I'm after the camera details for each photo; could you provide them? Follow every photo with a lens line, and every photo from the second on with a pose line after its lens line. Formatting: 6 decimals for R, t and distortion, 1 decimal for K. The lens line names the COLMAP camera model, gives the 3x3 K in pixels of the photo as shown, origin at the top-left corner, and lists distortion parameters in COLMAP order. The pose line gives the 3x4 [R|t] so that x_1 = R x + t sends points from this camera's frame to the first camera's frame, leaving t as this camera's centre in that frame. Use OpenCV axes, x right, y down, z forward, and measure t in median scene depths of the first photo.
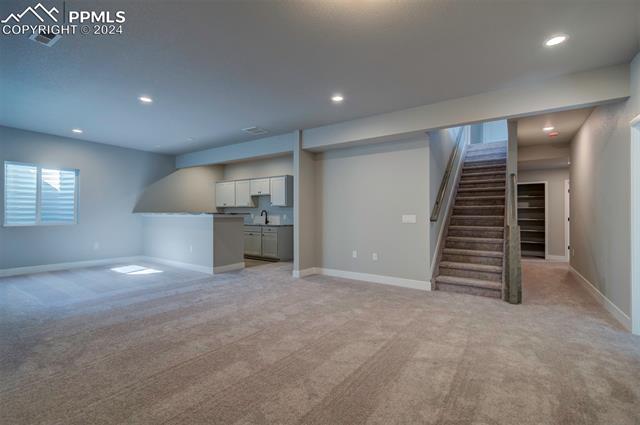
lens RADIAL K [[293.2, 0, 319.3], [0, 293.2, 216.0], [0, 0, 1]] dist [0.001868, 0.000109]
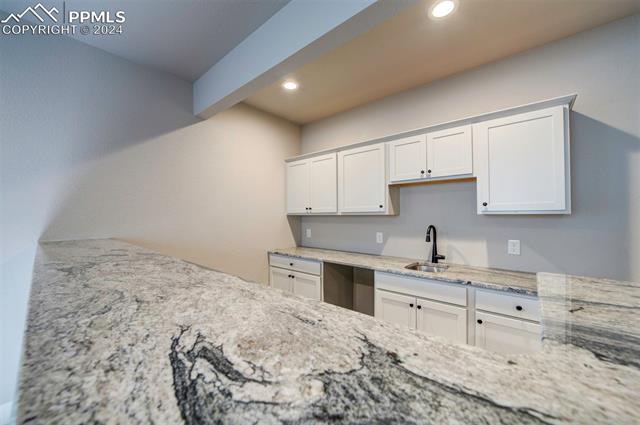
lens RADIAL K [[237.8, 0, 307.4], [0, 237.8, 207.1], [0, 0, 1]] dist [0.000319, -0.000093]
pose [[0.988650, -0.016886, -0.149288, -0.313233], [0.012542, 0.999471, -0.029993, -0.036410], [0.149715, 0.027780, 0.988339, 0.752904]]
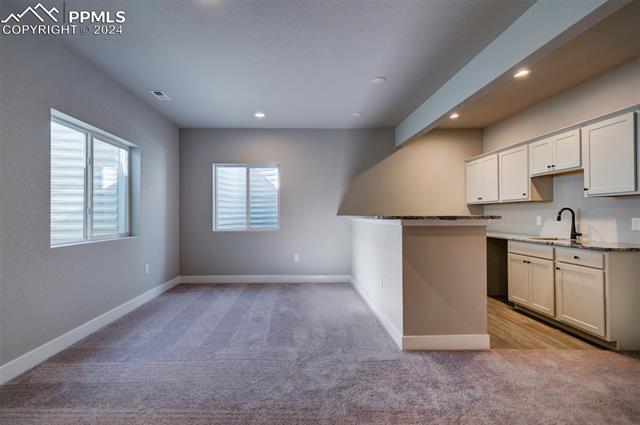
lens RADIAL K [[311.6, 0, 317.1], [0, 311.6, 211.5], [0, 0, 1]] dist [0.028800, 0.003695]
pose [[0.584718, -0.015290, -0.811093, -0.027068], [0.004109, 0.999865, -0.015887, -0.008614], [0.811227, 0.005957, 0.584702, 0.468116]]
